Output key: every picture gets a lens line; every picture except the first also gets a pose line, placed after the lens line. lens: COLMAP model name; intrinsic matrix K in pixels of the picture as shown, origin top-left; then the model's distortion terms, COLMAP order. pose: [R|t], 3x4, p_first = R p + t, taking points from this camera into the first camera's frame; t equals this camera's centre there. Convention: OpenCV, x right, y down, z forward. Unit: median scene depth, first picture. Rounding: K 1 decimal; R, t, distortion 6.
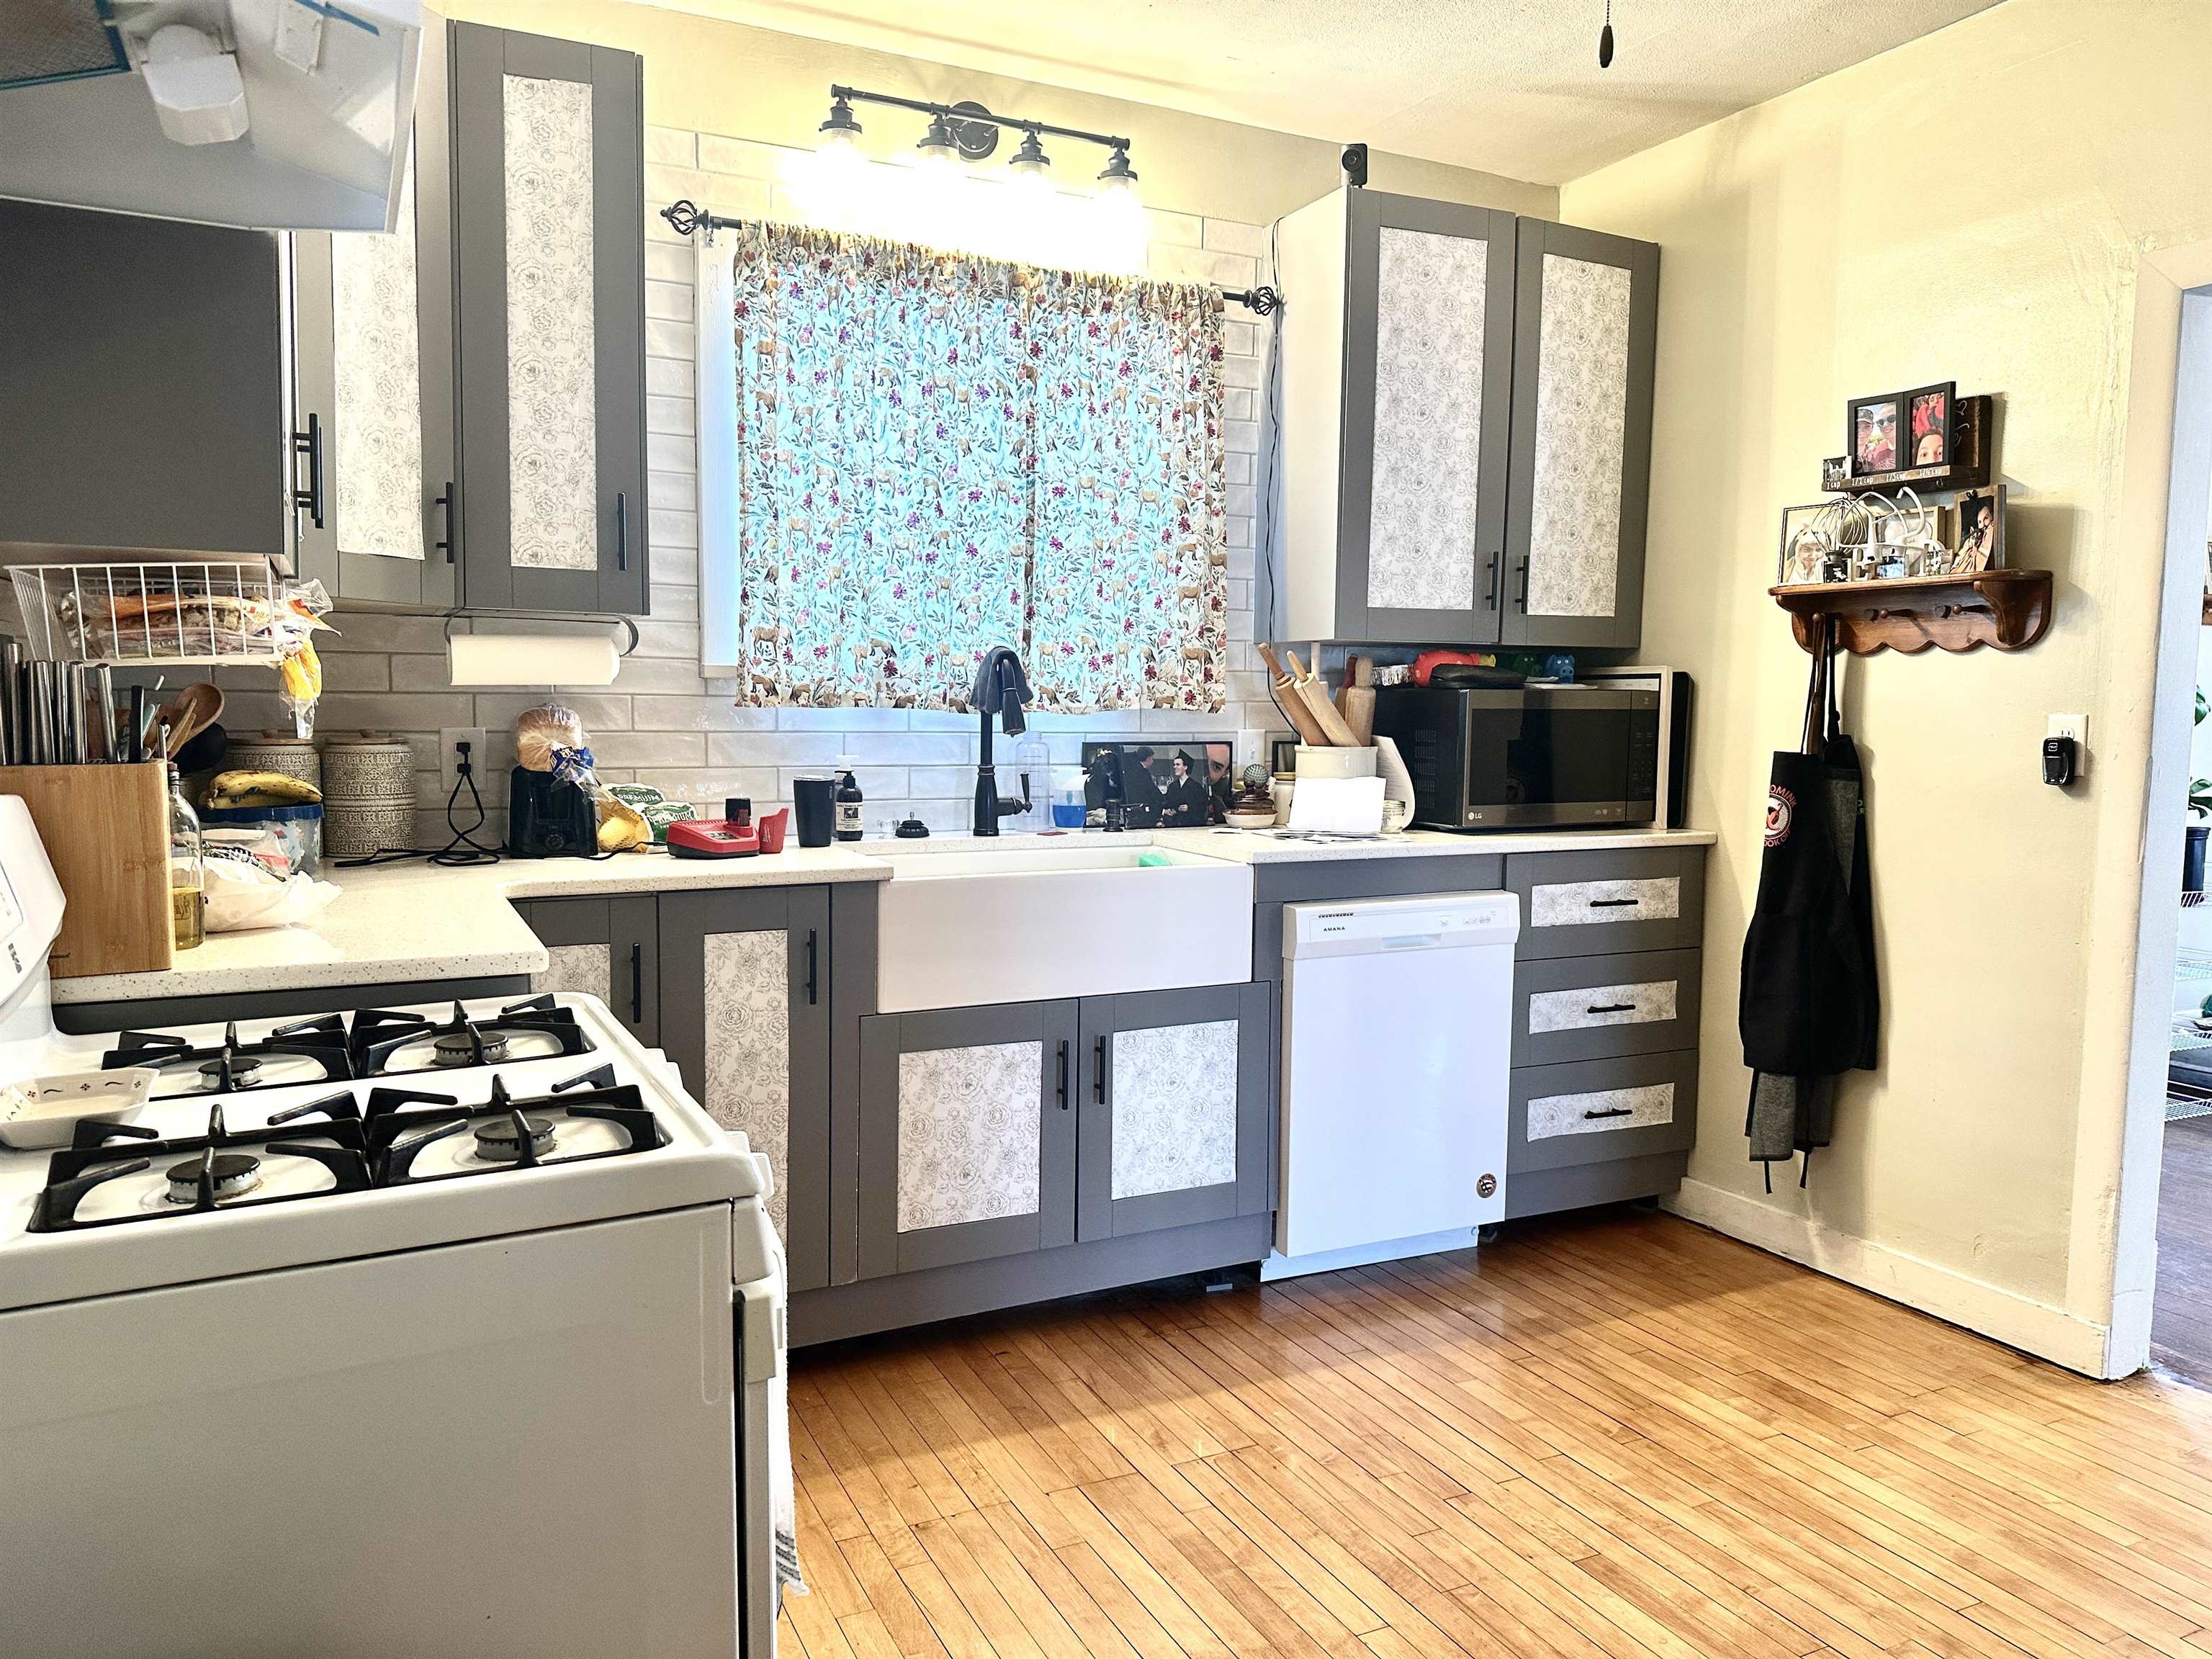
lens RADIAL K [[1556.0, 0, 1116.4], [0, 1556.0, 826.0], [0, 0, 1]] dist [0.124753, -0.247366]
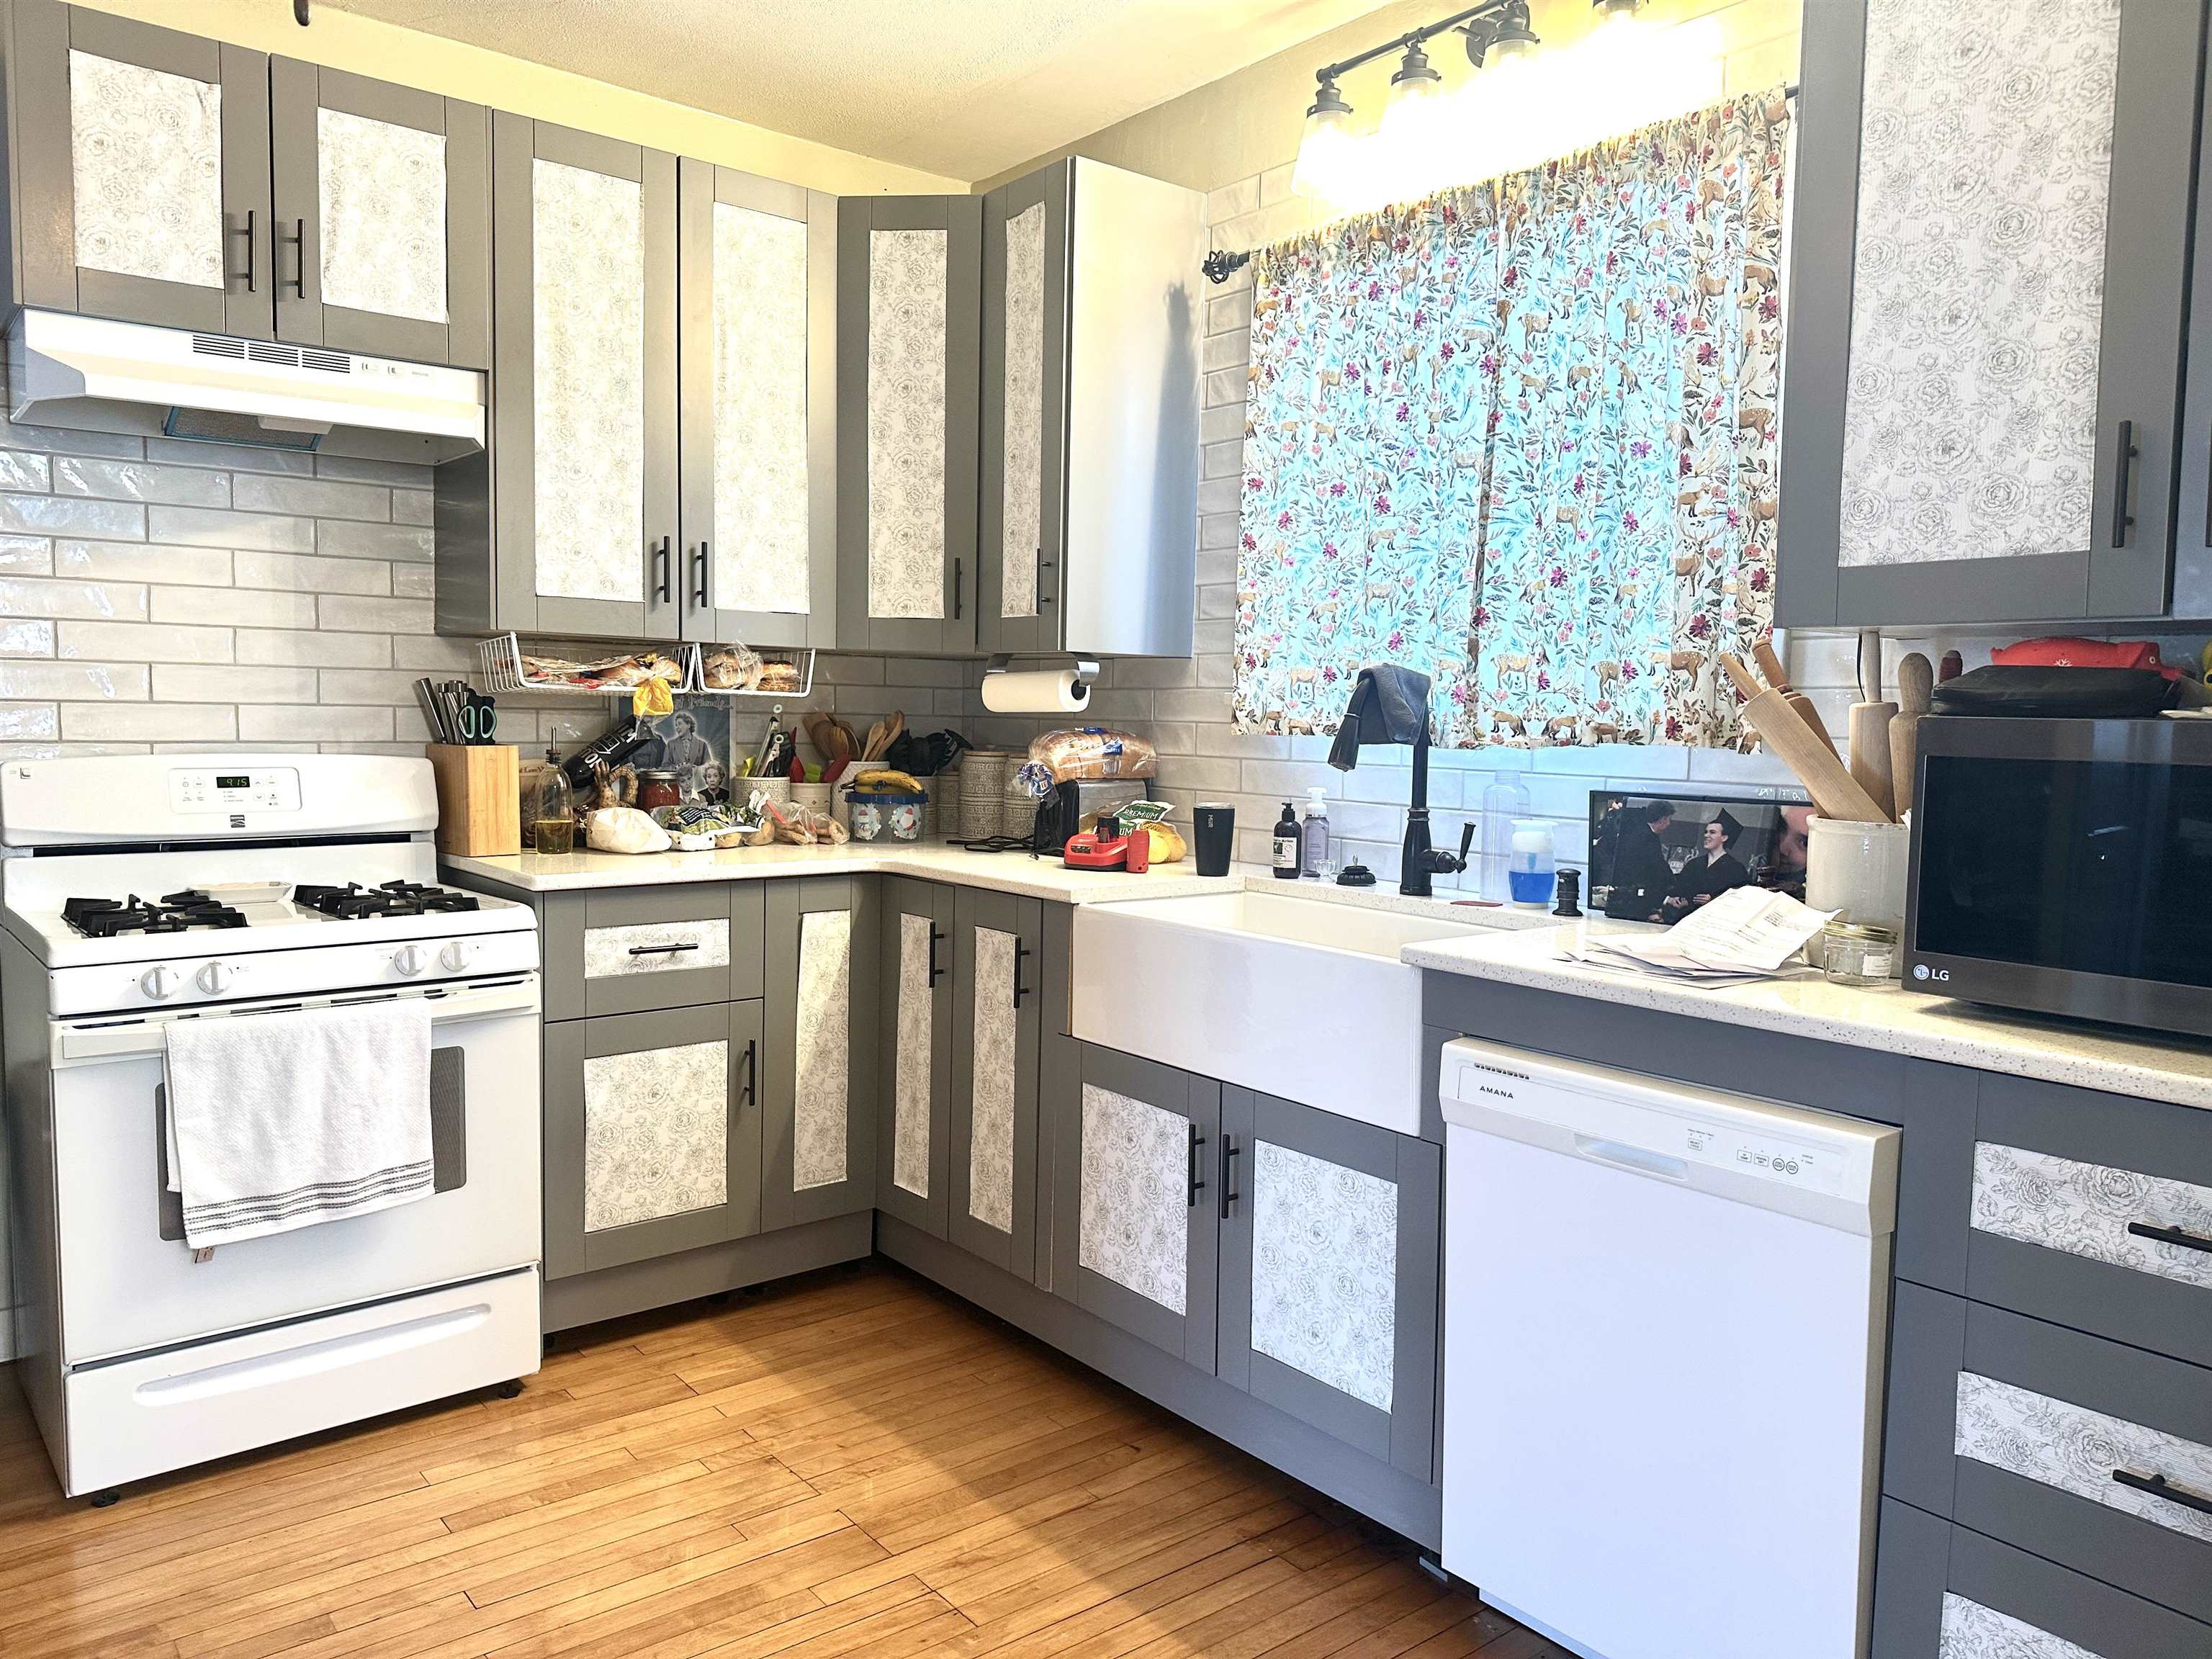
lens RADIAL K [[1556.0, 0, 1116.4], [0, 1556.0, 826.0], [0, 0, 1]] dist [0.124753, -0.247366]
pose [[0.209033, 0.066366, -0.975654, 0.753236], [-0.096012, 0.994267, 0.047062, -0.058613], [0.973184, 0.083837, 0.214207, 0.735831]]
